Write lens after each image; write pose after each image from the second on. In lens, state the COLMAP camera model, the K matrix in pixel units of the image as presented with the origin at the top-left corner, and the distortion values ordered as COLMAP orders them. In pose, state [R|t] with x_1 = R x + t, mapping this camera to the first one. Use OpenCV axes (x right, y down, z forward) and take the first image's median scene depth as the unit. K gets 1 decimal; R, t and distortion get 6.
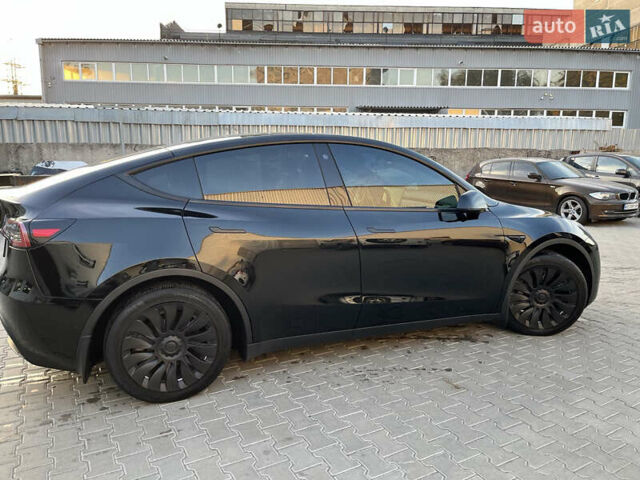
lens RADIAL K [[491.5, 0, 317.3], [0, 491.5, 240.9], [0, 0, 1]] dist [0.014115, -0.009716]
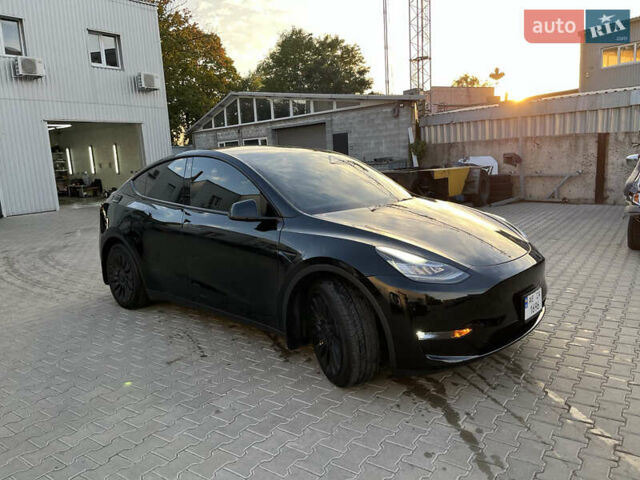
lens RADIAL K [[491.5, 0, 320.1], [0, 491.5, 240.4], [0, 0, 1]] dist [0.014115, -0.009716]
pose [[0.422230, 0.124101, -0.897954, 0.599885], [-0.102600, 0.990762, 0.088683, -0.056340], [0.900664, 0.054685, 0.431062, 0.326854]]
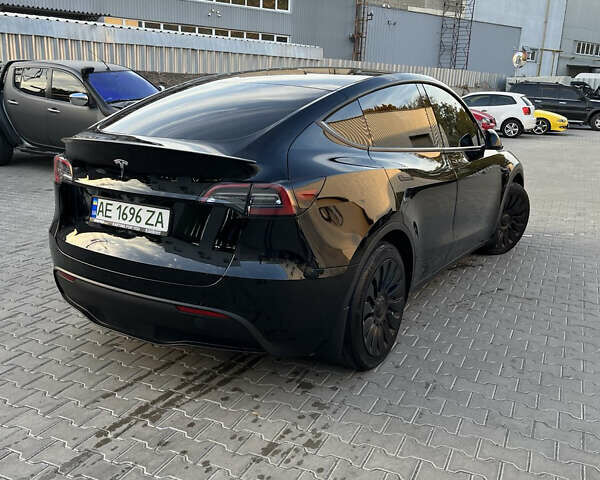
lens RADIAL K [[605.2, 0, 299.4], [0, 605.2, 238.9], [0, 0, 1]] dist [0.066121, 0.000000]
pose [[0.802975, -0.126305, 0.582476, -0.412557], [0.073425, 0.990806, 0.113628, -0.023090], [-0.591472, -0.048472, 0.804867, 0.058975]]
